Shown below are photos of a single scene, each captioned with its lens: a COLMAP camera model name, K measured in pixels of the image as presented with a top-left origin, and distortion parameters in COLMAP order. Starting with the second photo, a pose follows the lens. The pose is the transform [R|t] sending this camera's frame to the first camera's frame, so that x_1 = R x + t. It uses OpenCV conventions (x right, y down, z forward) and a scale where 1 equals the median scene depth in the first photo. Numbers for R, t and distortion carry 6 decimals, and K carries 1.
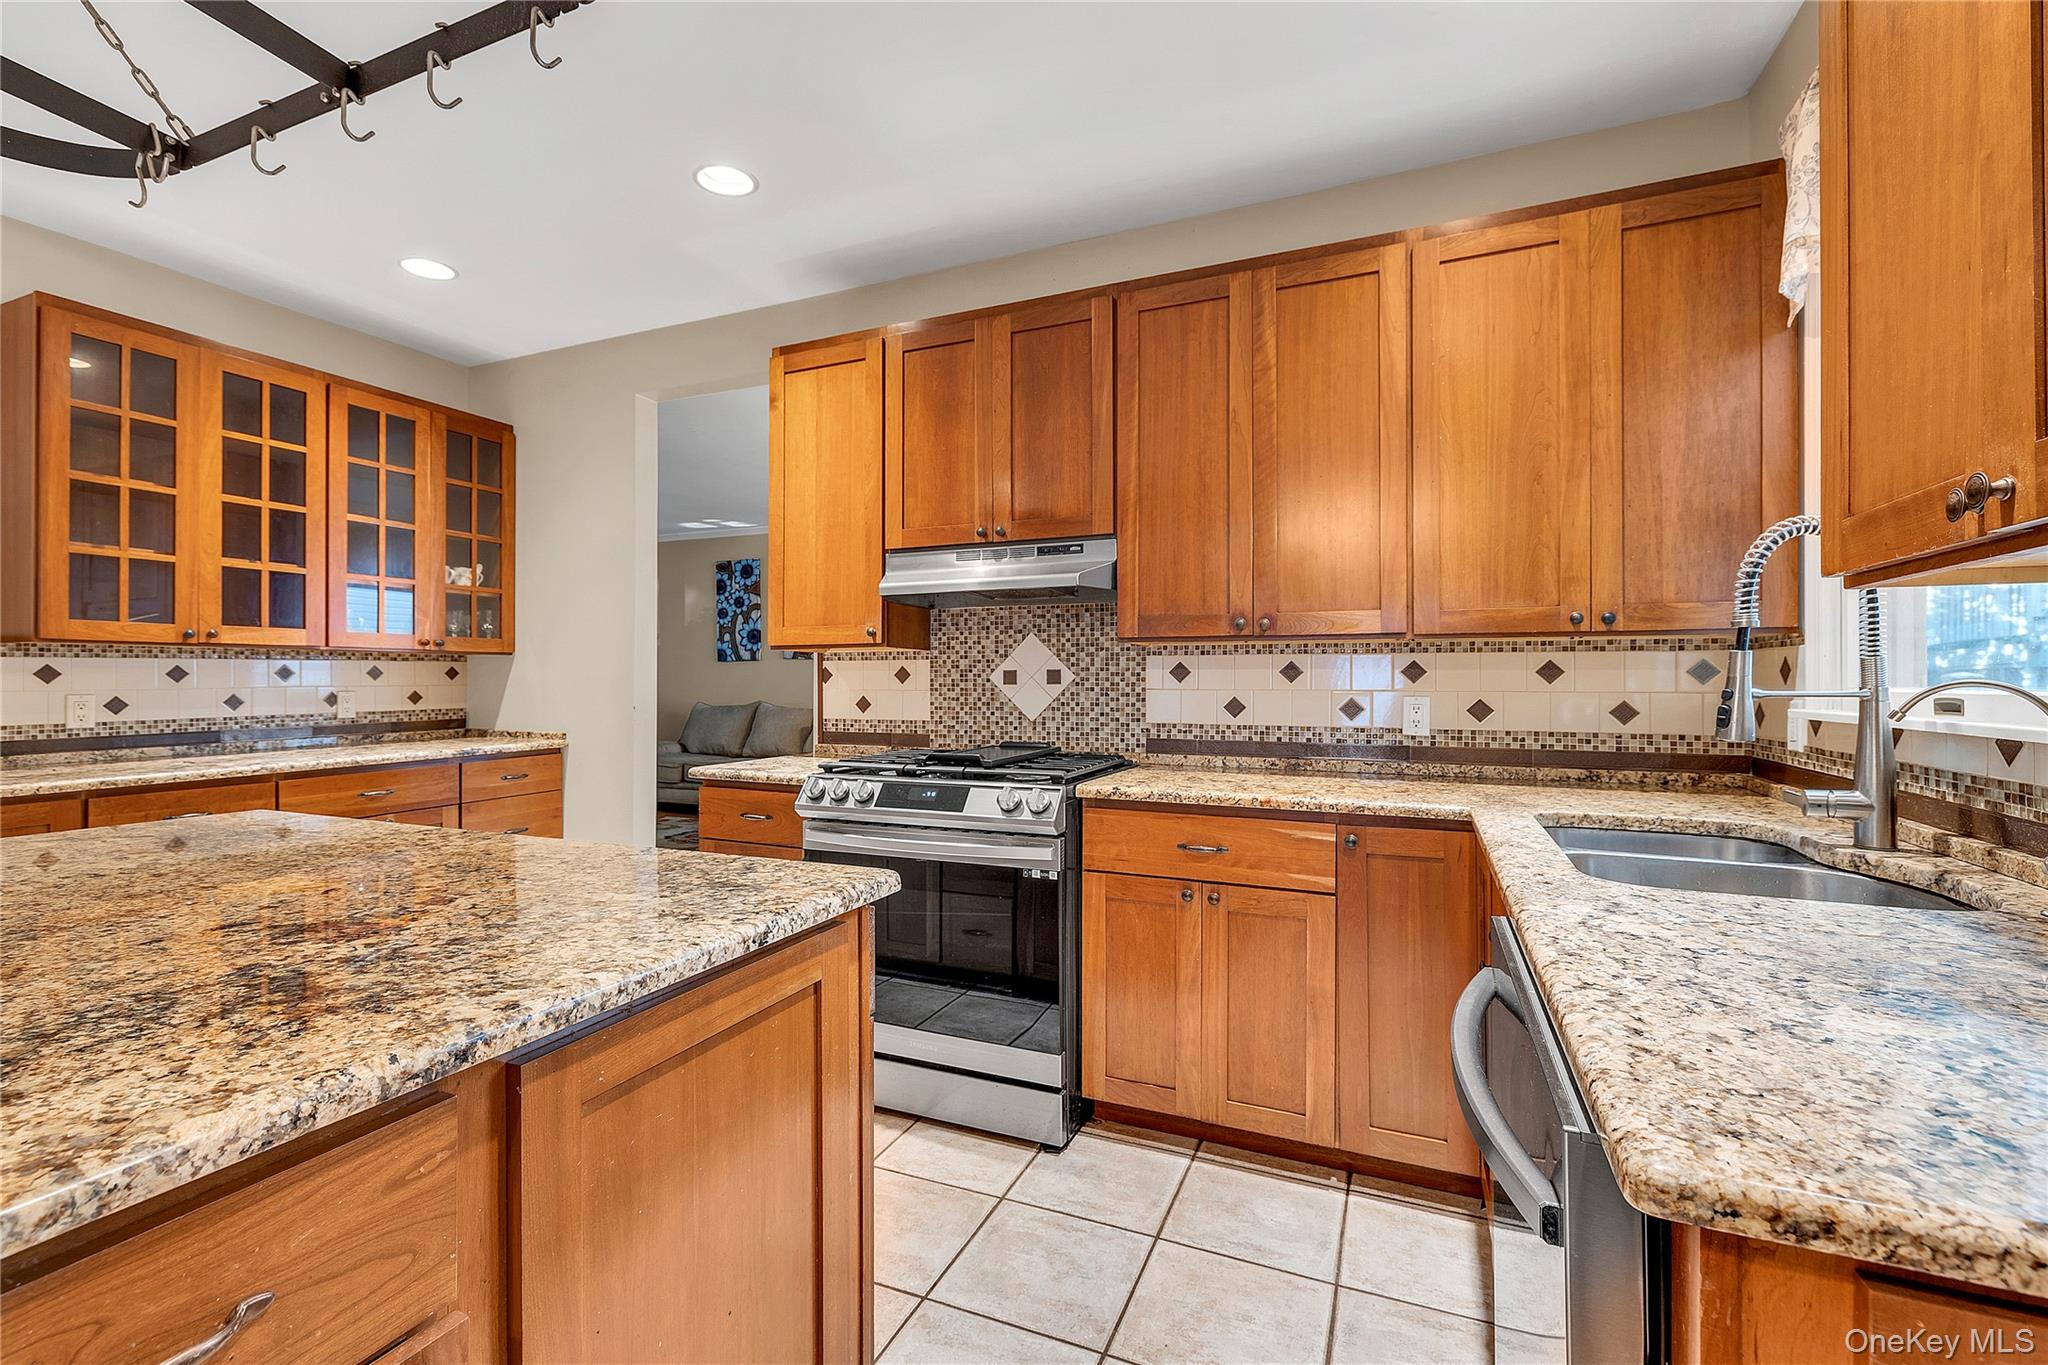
lens RADIAL K [[851.5, 0, 985.6], [0, 851.5, 673.2], [0, 0, 1]] dist [0.001592, 0.000407]
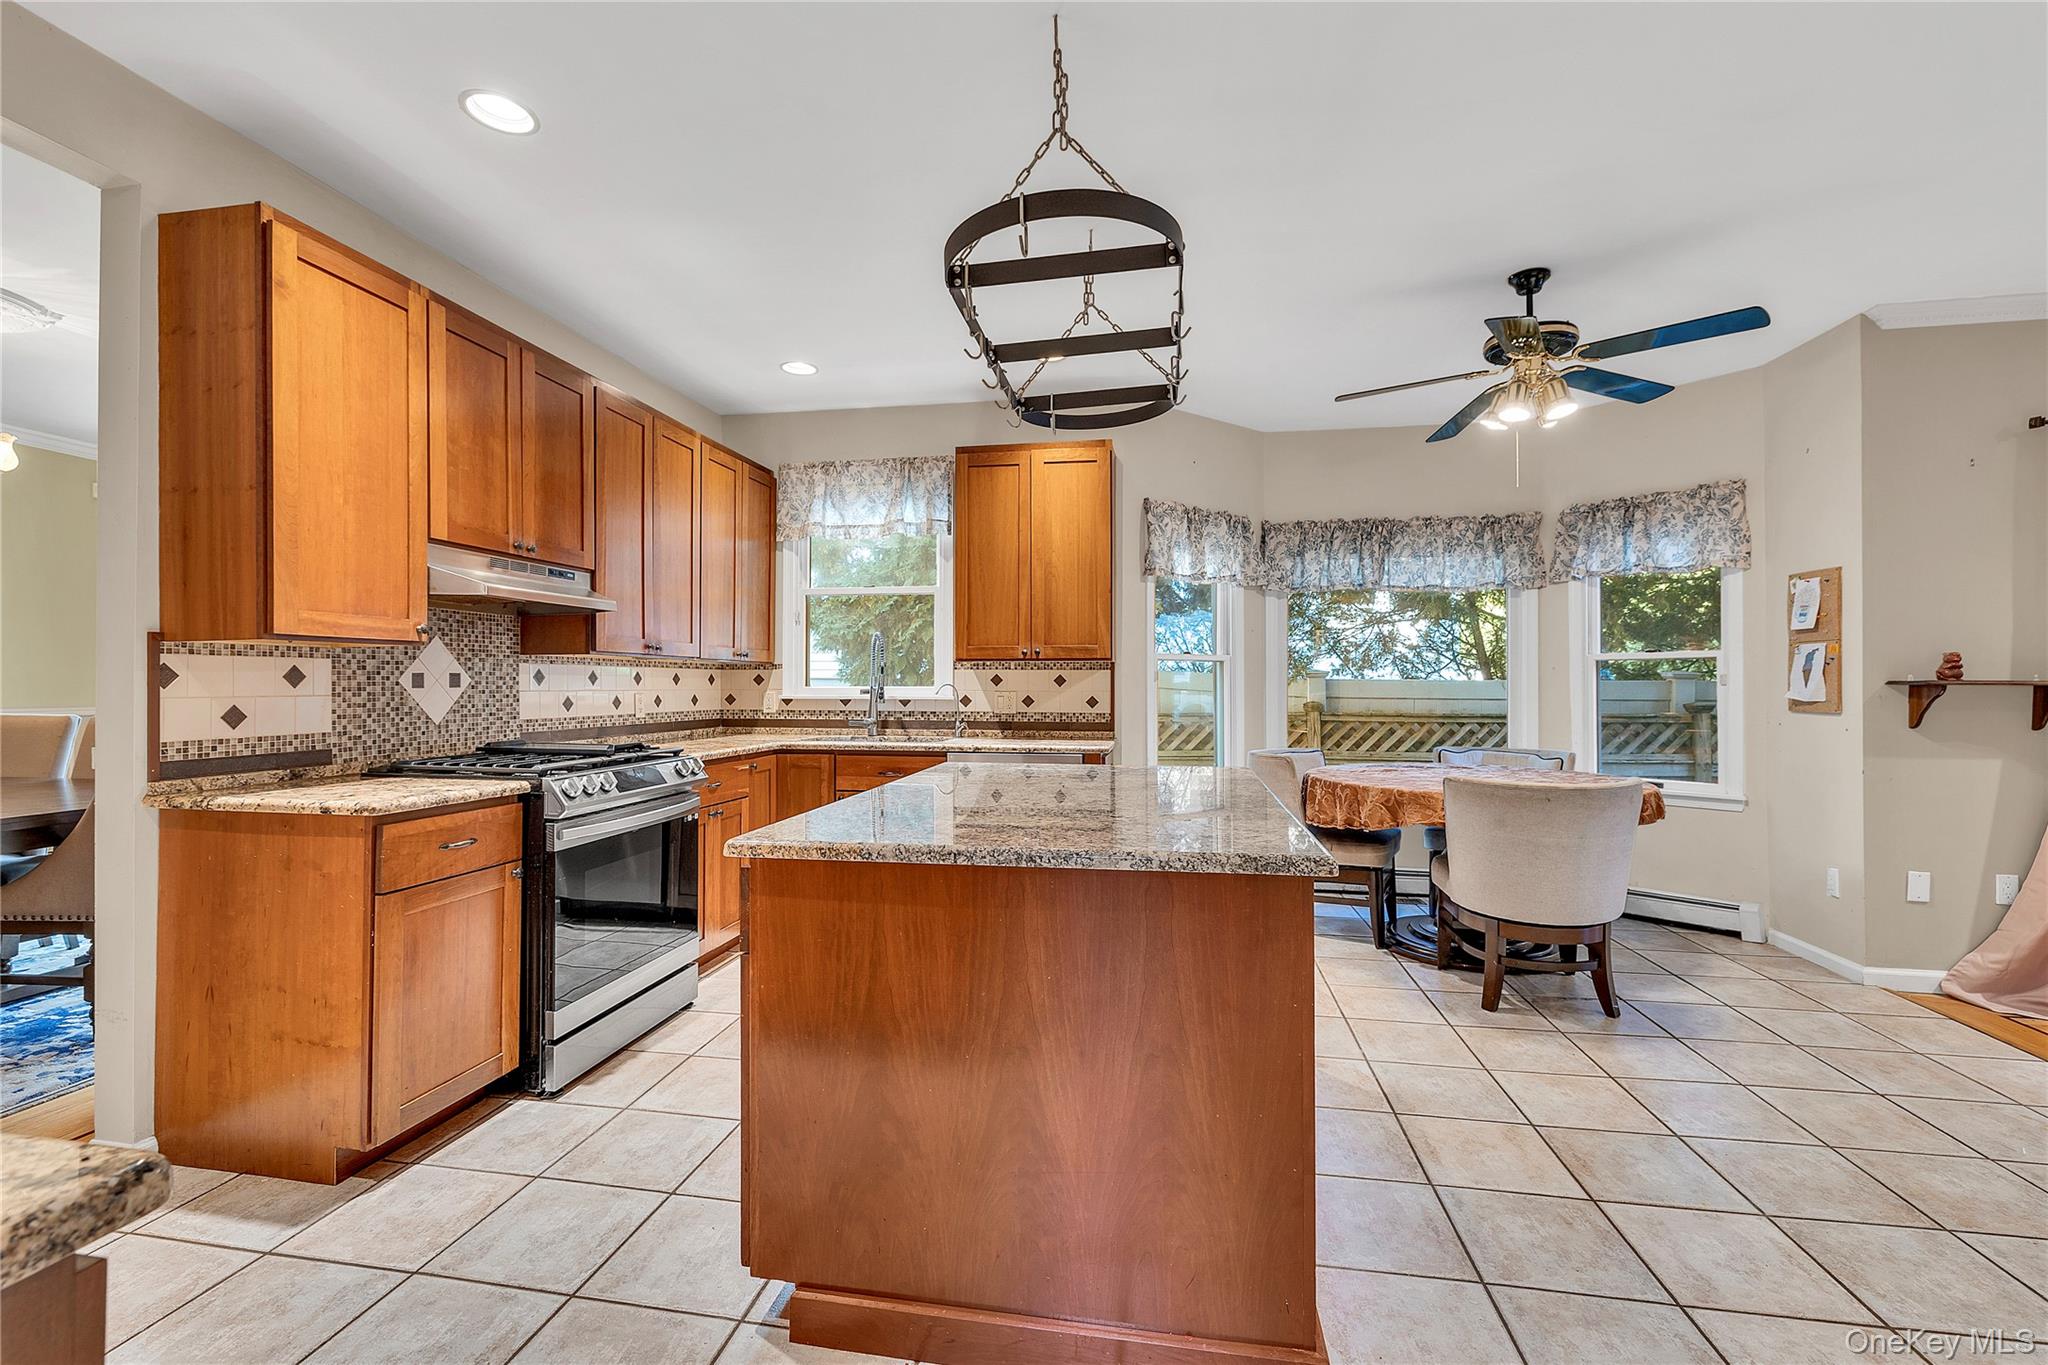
lens RADIAL K [[851.5, 0, 985.6], [0, 851.5, 673.2], [0, 0, 1]] dist [0.001592, 0.000407]
pose [[-0.183311, 0.012606, 0.982974, -1.044849], [-0.008345, 0.999862, -0.014379, 0.005155], [-0.983020, -0.010838, -0.183180, 0.555368]]
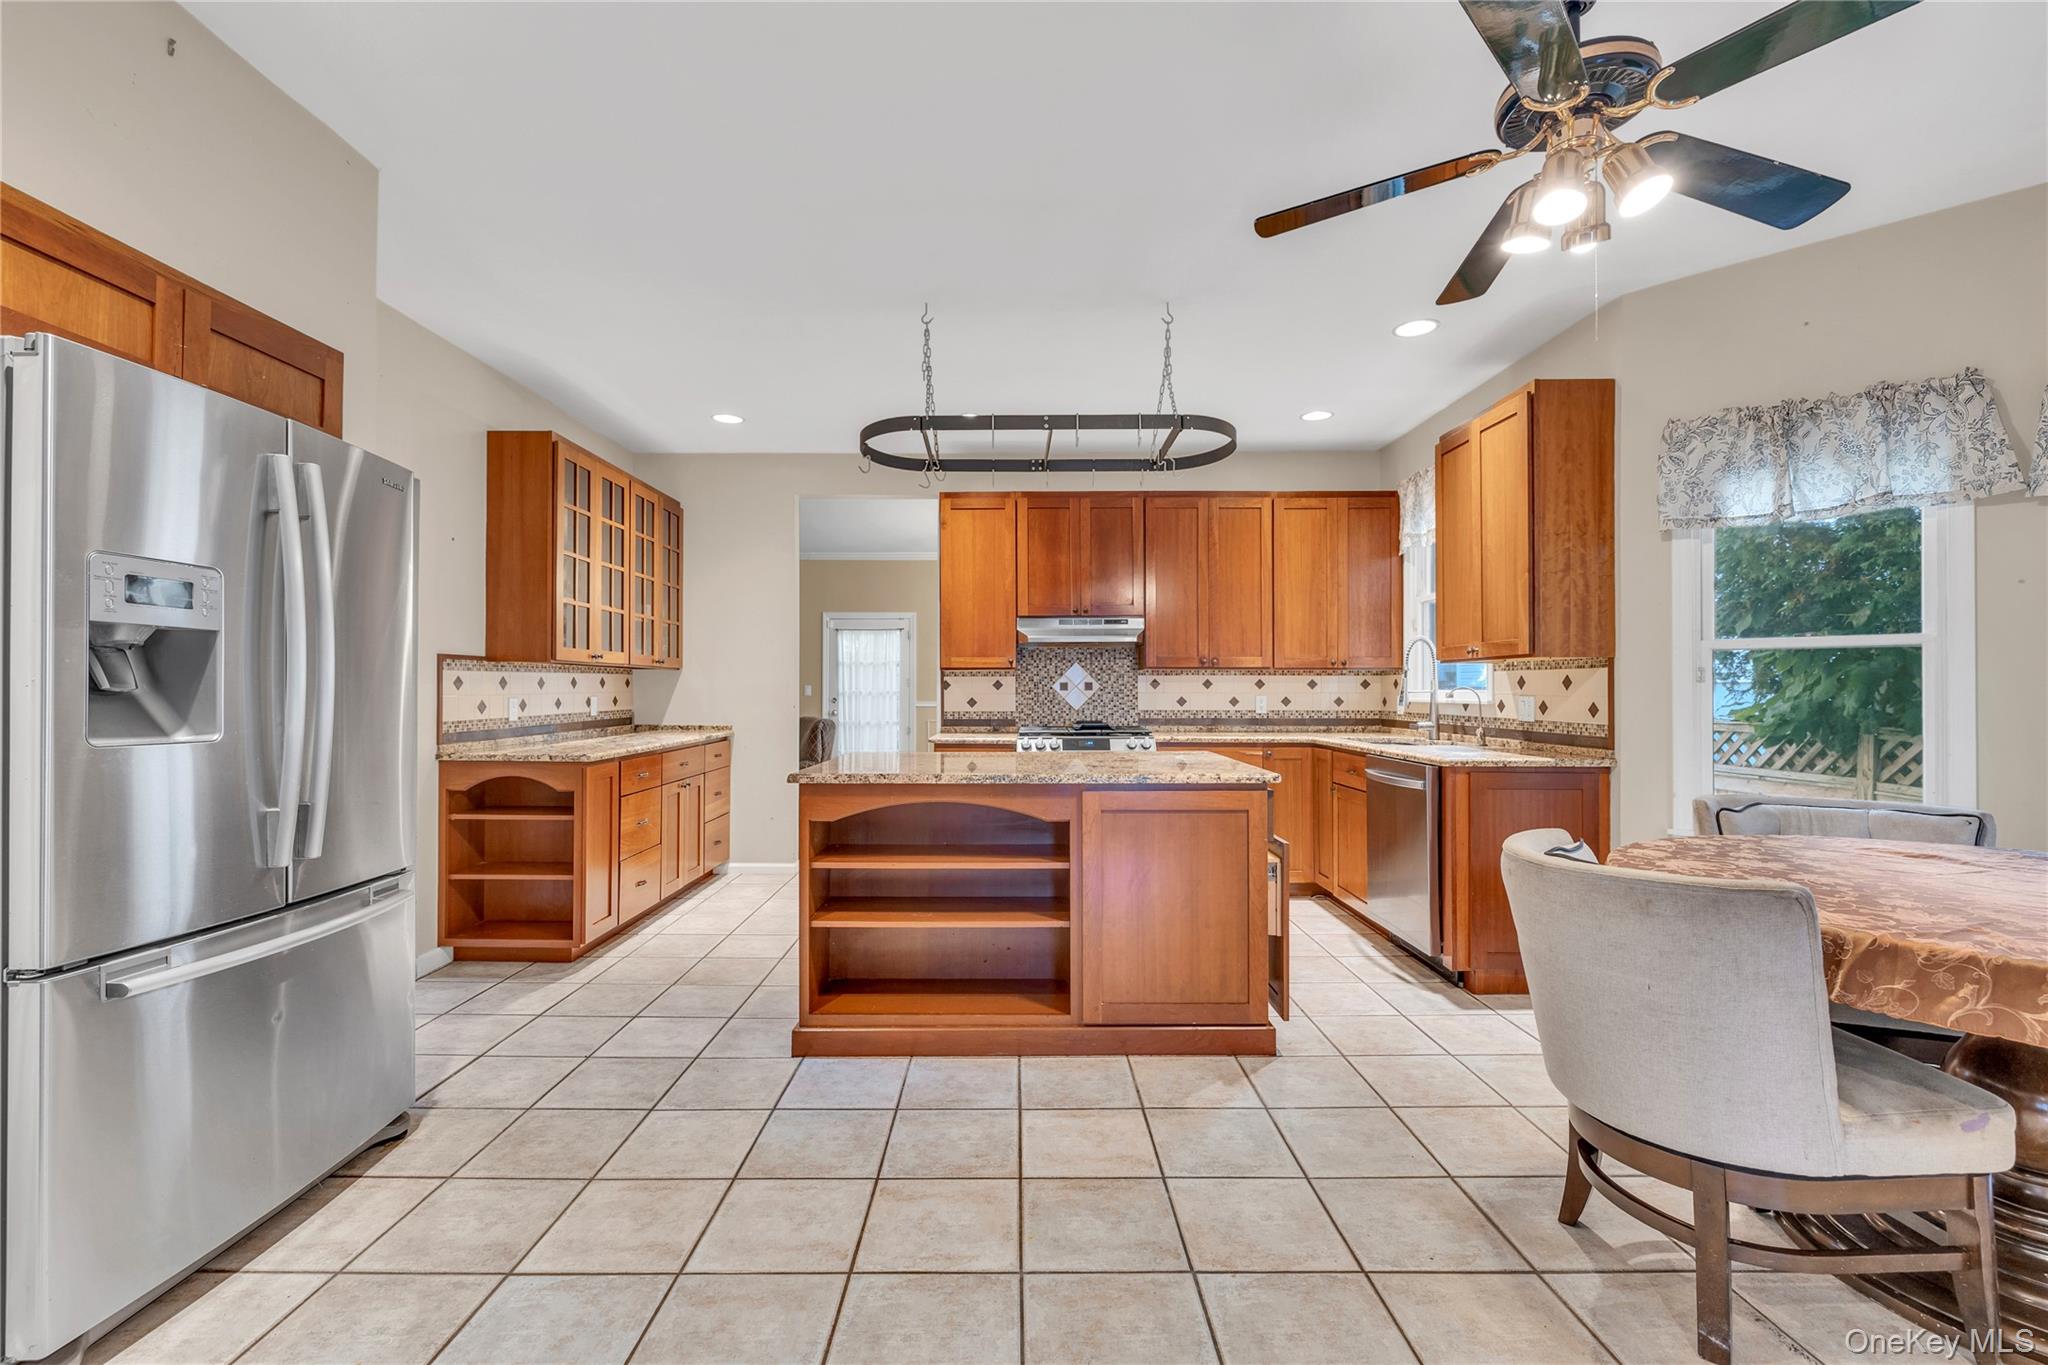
lens RADIAL K [[798.3, 0, 1009.9], [0, 798.3, 688.8], [0, 0, 1]] dist [-0.021847, 0.000061]
pose [[0.918172, -0.000404, 0.396182, -0.762232], [-0.002077, 0.999981, 0.005831, -0.000209], [-0.396177, -0.006177, 0.918153, -0.525370]]
